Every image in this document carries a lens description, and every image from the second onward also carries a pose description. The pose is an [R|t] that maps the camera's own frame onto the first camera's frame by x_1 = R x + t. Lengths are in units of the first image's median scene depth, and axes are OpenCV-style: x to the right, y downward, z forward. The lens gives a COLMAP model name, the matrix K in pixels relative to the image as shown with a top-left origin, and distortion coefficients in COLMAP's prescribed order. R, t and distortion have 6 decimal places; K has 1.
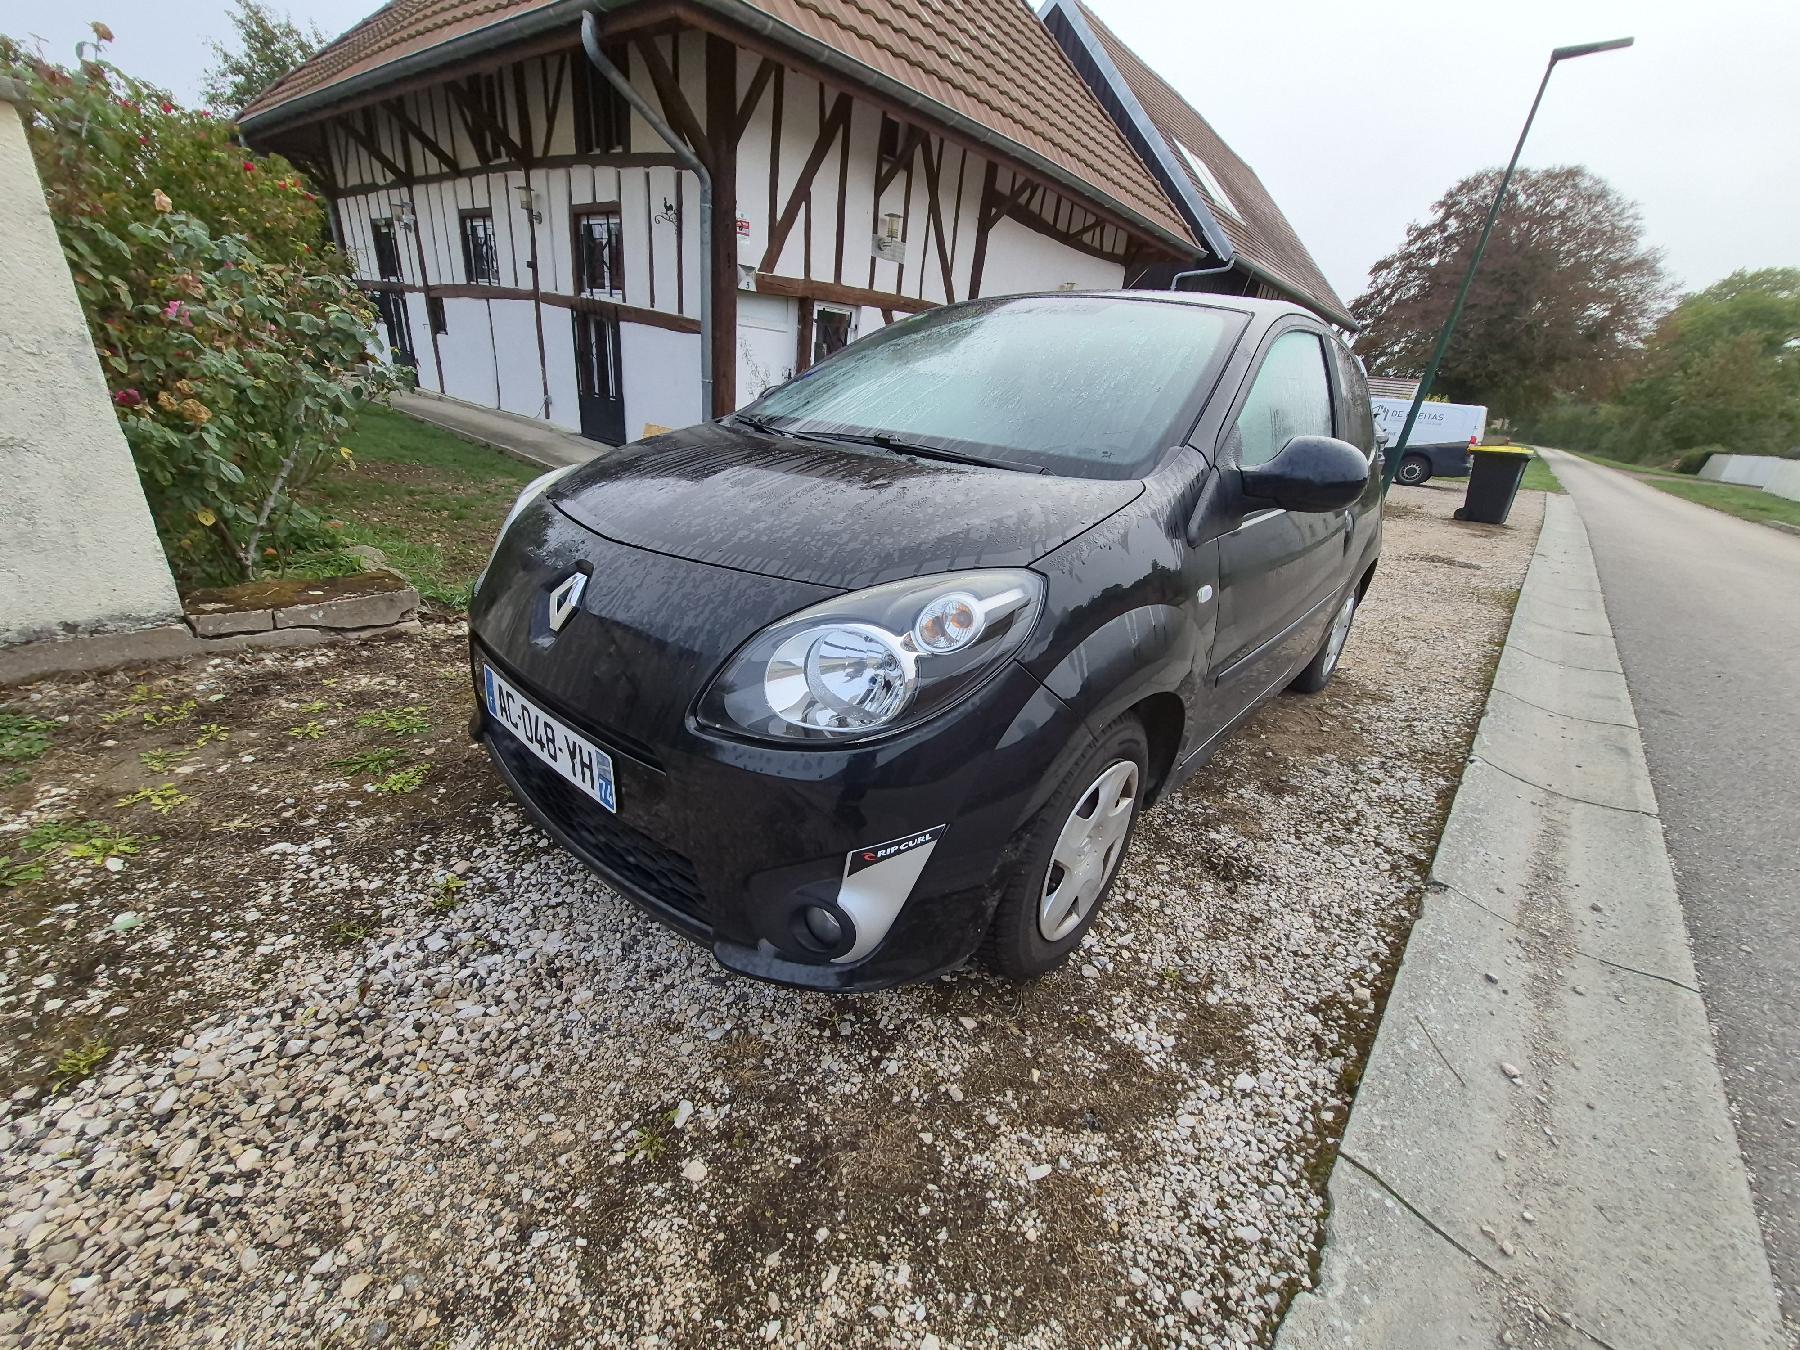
lens RADIAL K [[711.0, 0, 904.6], [0, 711.0, 676.8], [0, 0, 1]] dist [0.012750, -0.004134]
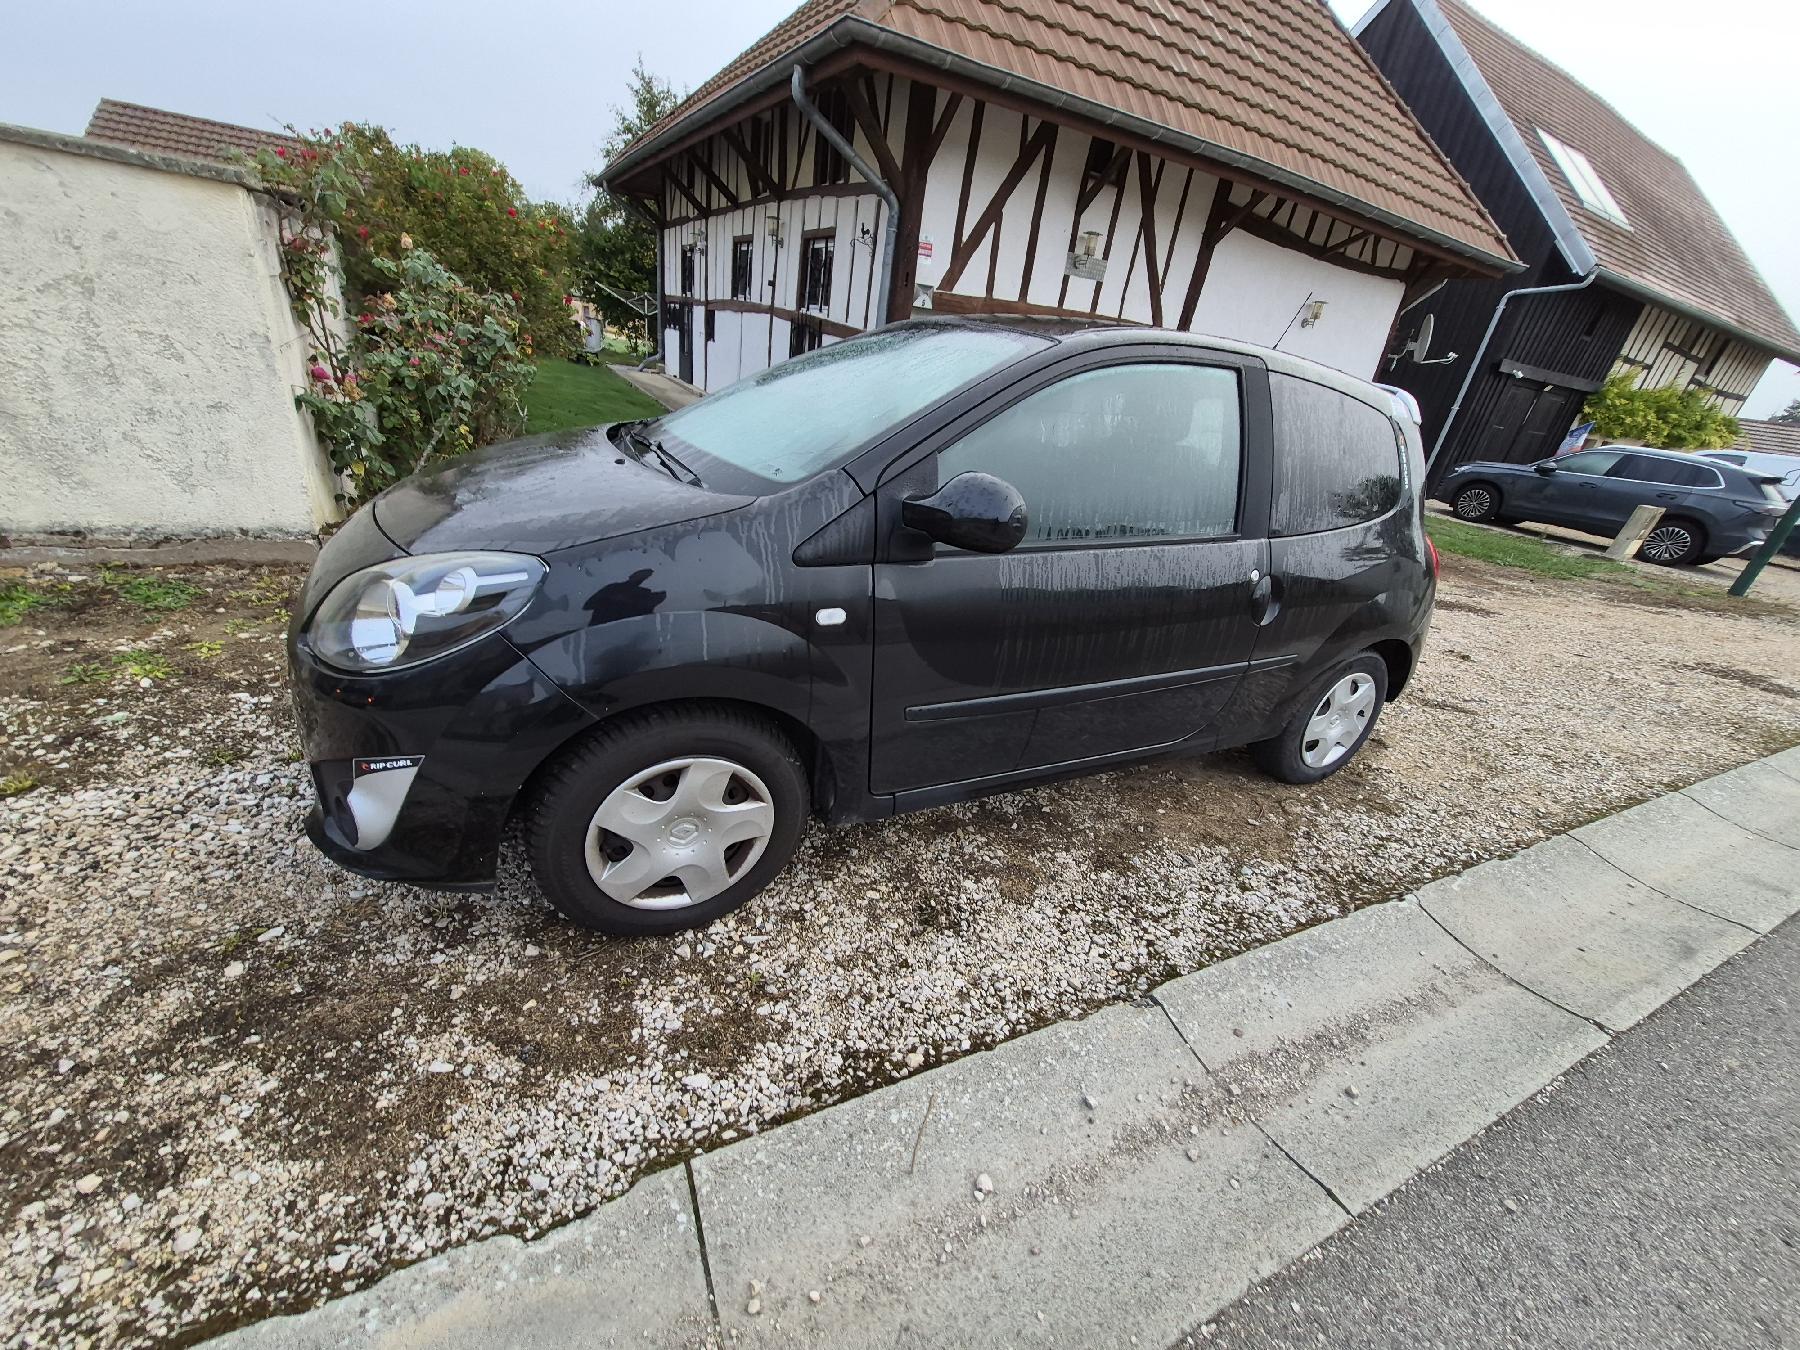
lens RADIAL K [[711.0, 0, 900.0], [0, 711.0, 675.0], [0, 0, 1]] dist [0.007197, -0.000281]
pose [[0.929458, 0.178617, -0.322805, 0.716814], [-0.184332, 0.982777, 0.013047, -0.055522], [0.319576, 0.047377, 0.946376, 0.067653]]
